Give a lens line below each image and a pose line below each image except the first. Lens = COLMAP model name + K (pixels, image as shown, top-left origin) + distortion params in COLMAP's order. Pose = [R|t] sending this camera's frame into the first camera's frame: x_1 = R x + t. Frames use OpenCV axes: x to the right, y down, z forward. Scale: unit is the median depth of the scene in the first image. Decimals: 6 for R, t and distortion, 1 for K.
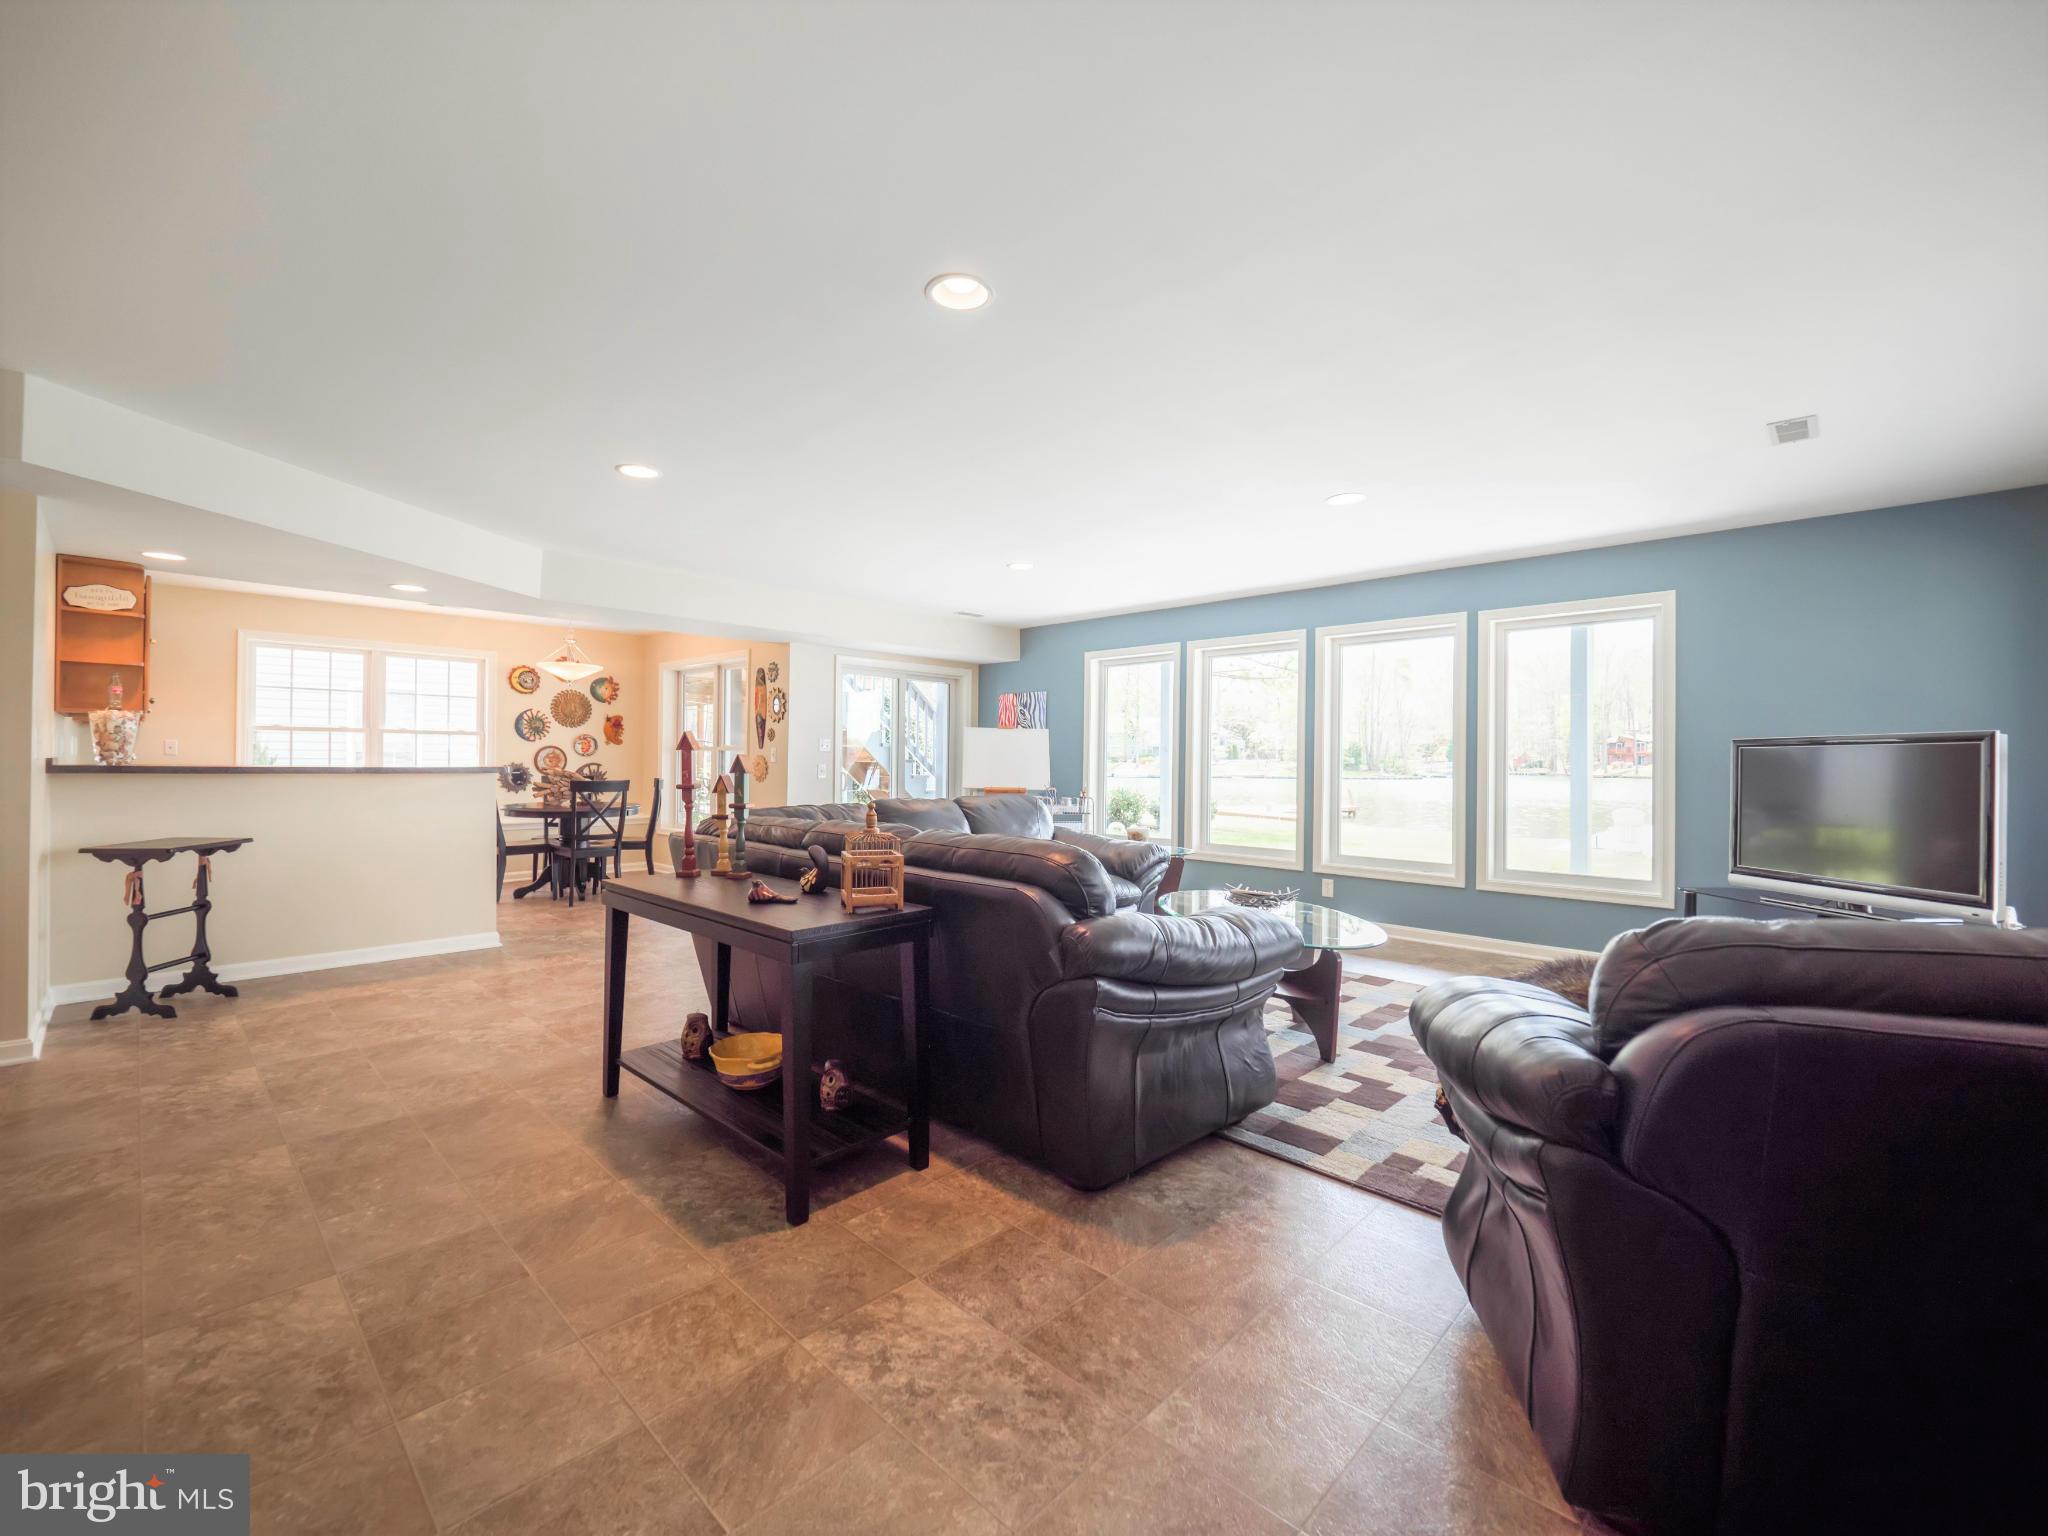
lens RADIAL K [[860.1, 0, 1022.7], [0, 860.1, 754.2], [0, 0, 1]] dist [-0.003389, 0.000309]
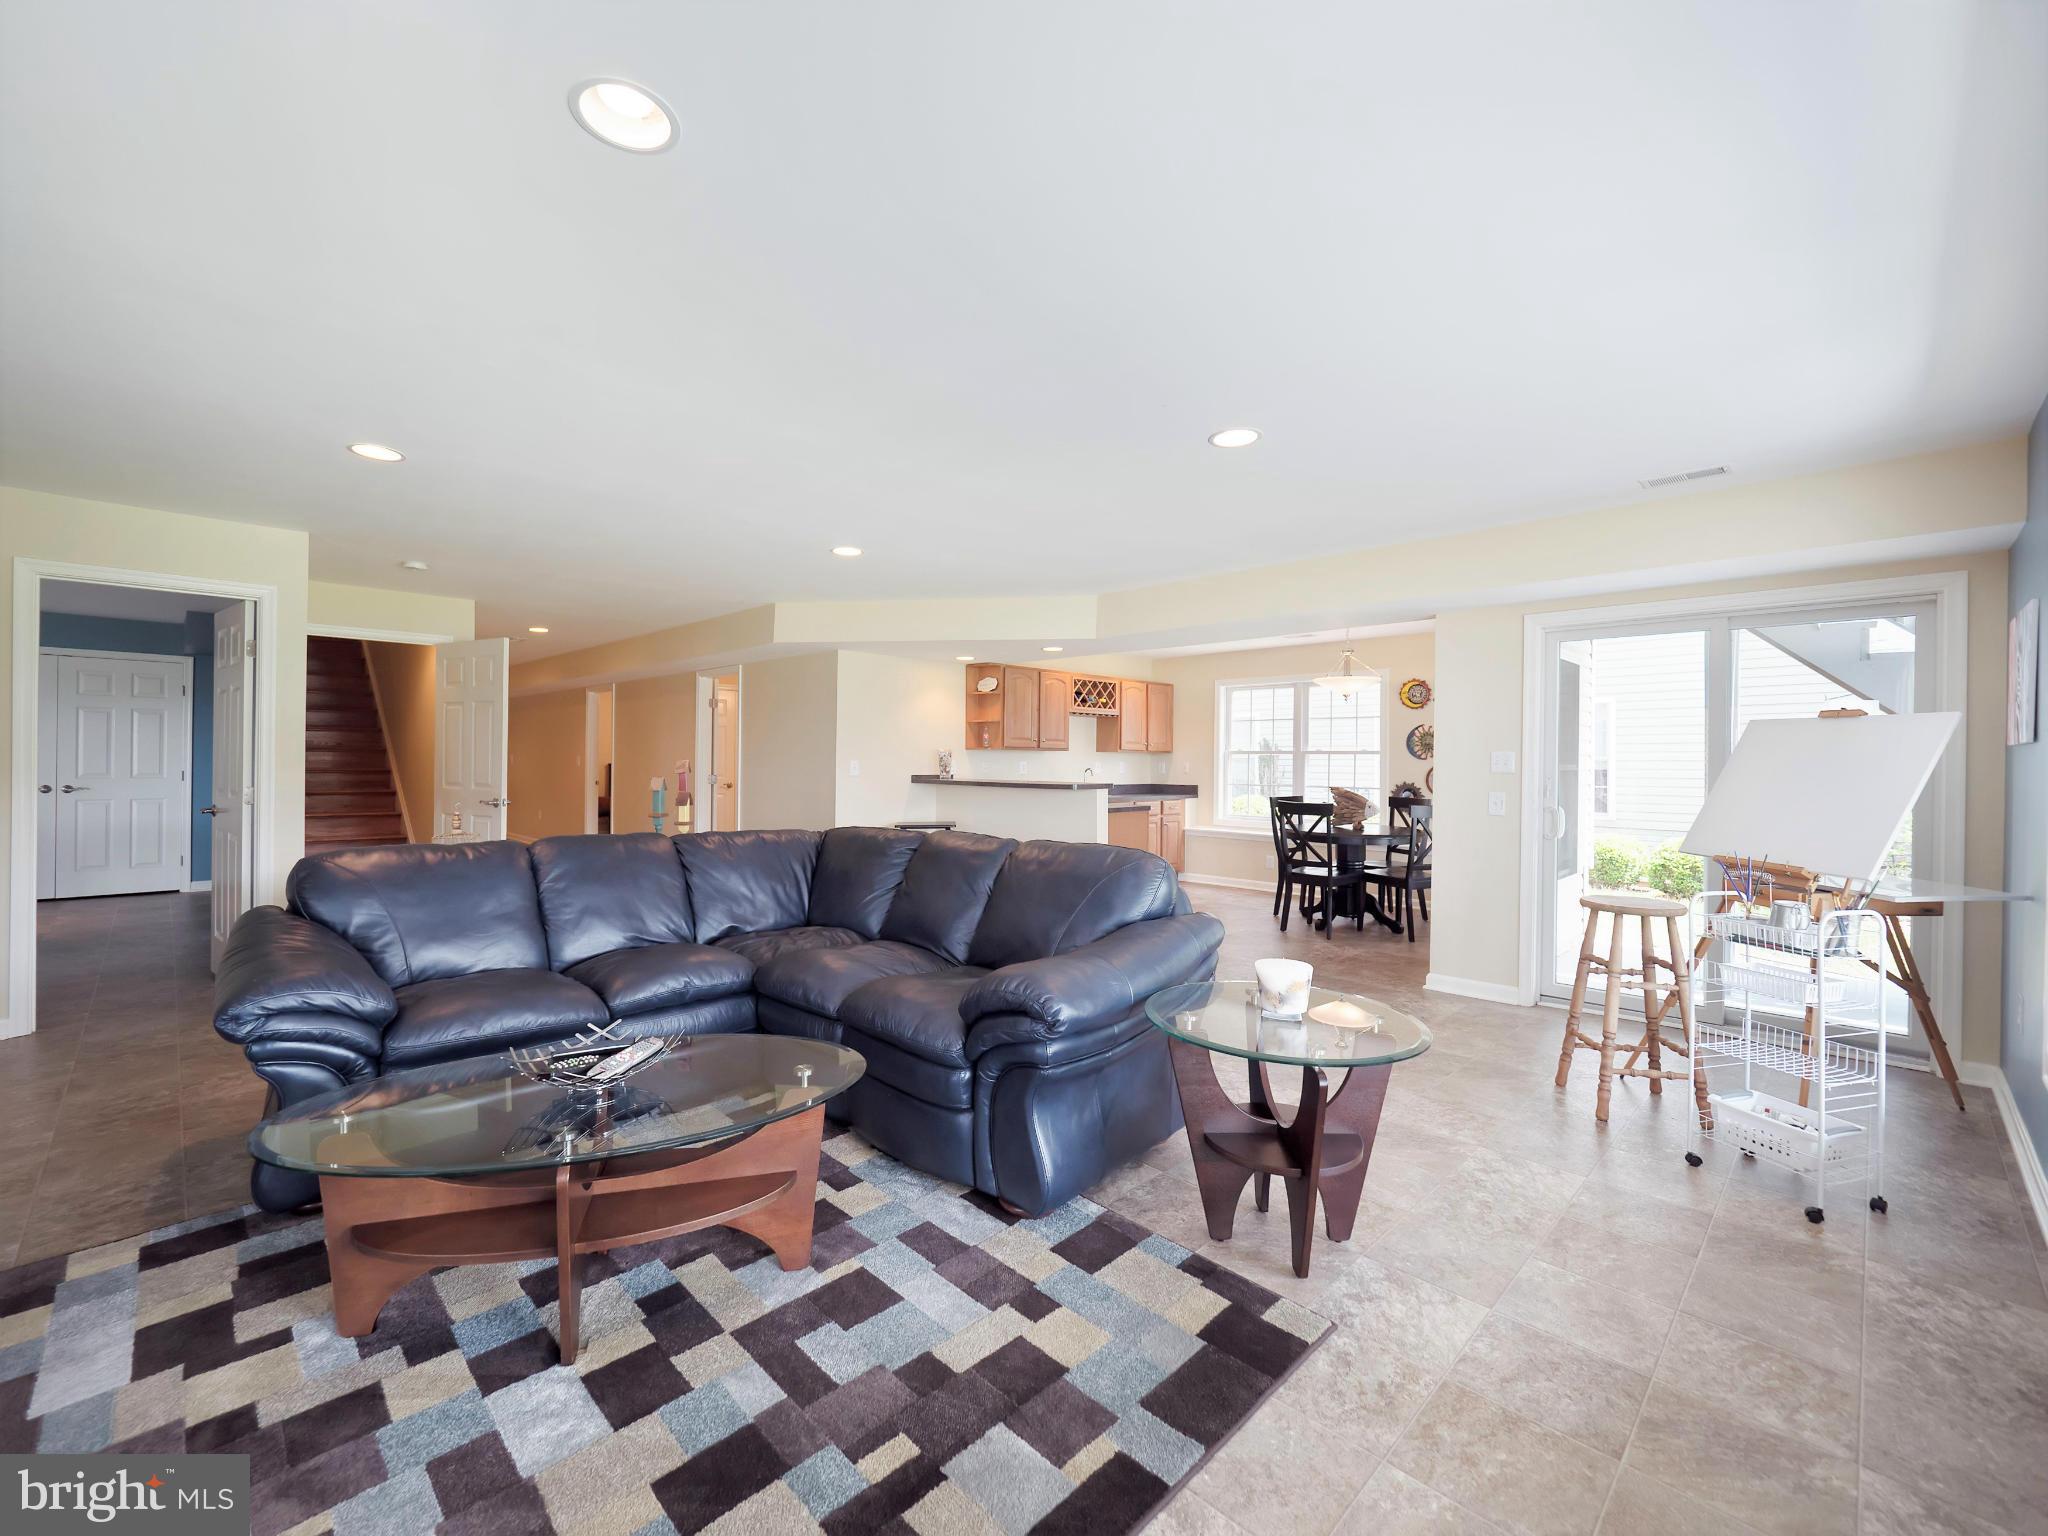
lens RADIAL K [[860.1, 0, 1022.7], [0, 860.1, 754.2], [0, 0, 1]] dist [-0.003389, 0.000309]
pose [[-0.015273, -0.016362, -0.999749, 1.188107], [-0.001757, 0.999865, -0.016338, -0.014484], [0.999882, 0.001507, -0.015300, 1.873915]]
